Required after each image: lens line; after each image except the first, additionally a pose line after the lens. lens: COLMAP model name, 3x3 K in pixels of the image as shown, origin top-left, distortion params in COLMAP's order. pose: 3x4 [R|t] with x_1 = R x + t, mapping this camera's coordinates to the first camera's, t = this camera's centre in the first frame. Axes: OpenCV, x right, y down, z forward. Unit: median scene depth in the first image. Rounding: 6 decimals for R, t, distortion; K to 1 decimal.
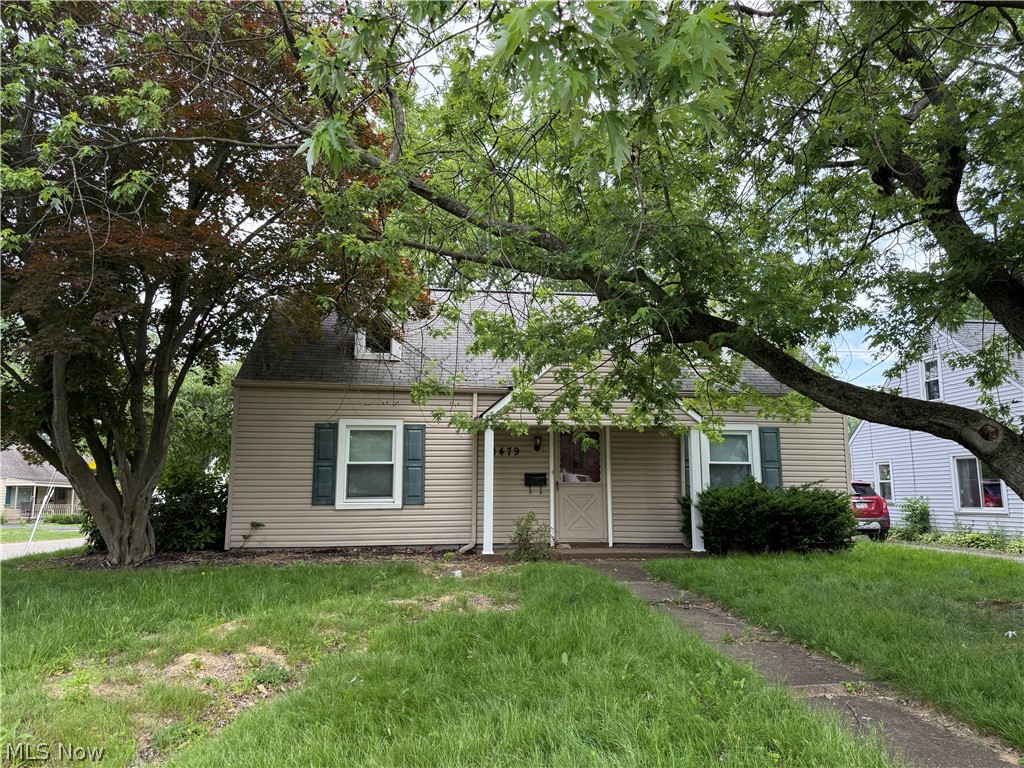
lens RADIAL K [[748.3, 0, 512.0], [0, 748.3, 384.0], [0, 0, 1]] dist [-0.005792, -0.007521]
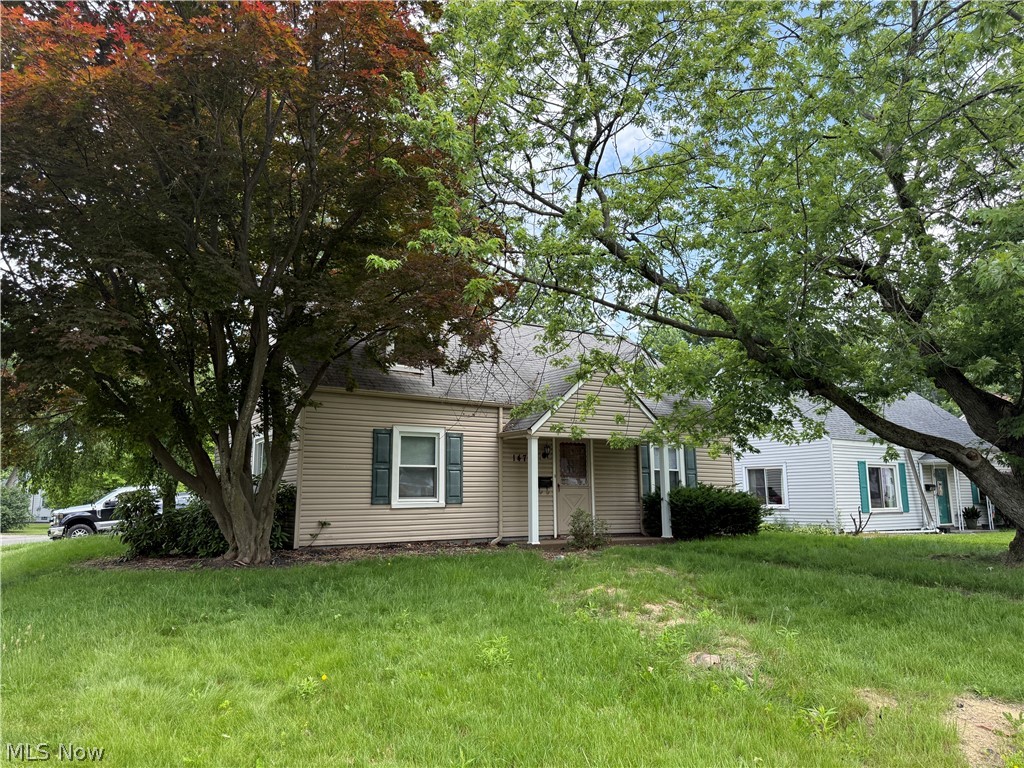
lens RADIAL K [[748.3, 0, 512.0], [0, 748.3, 384.0], [0, 0, 1]] dist [-0.005792, -0.007521]
pose [[0.900439, 0.061852, 0.430563, -0.551639], [-0.059675, 0.998045, -0.018575, -0.003573], [-0.430870, -0.008968, 0.902370, -0.057637]]
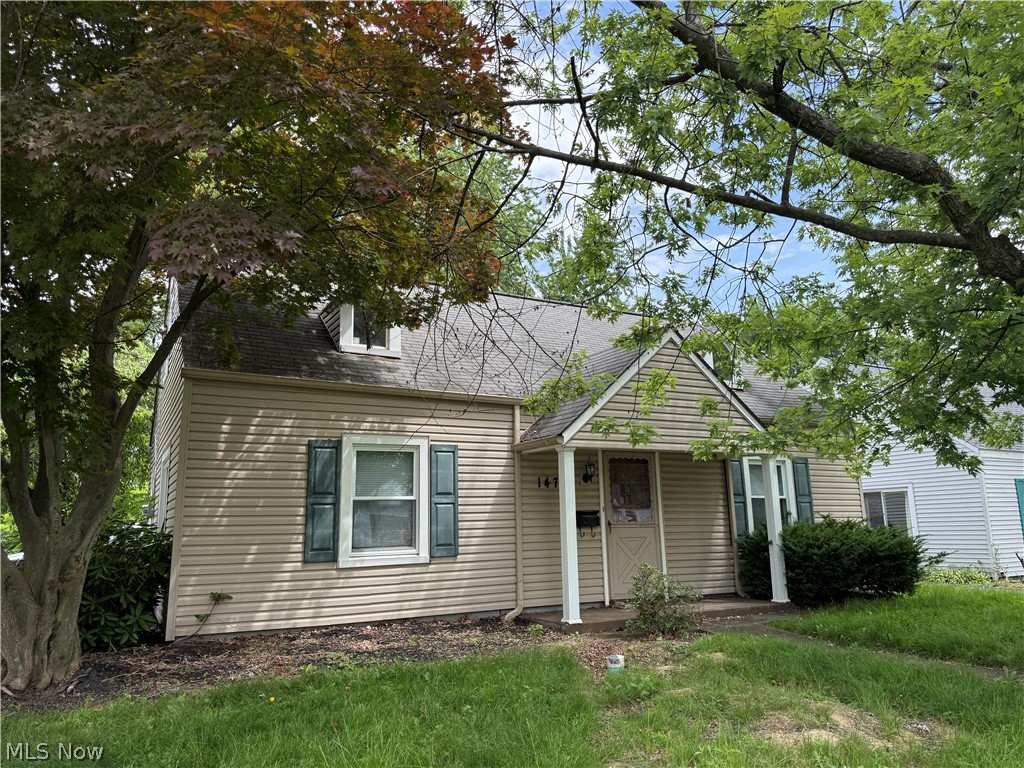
lens RADIAL K [[748.3, 0, 512.0], [0, 748.3, 384.0], [0, 0, 1]] dist [-0.005792, -0.007521]
pose [[0.926722, 0.053391, 0.371935, -0.346648], [-0.035908, 0.997907, -0.053779, 0.032361], [-0.374028, 0.036483, 0.926700, 0.306673]]
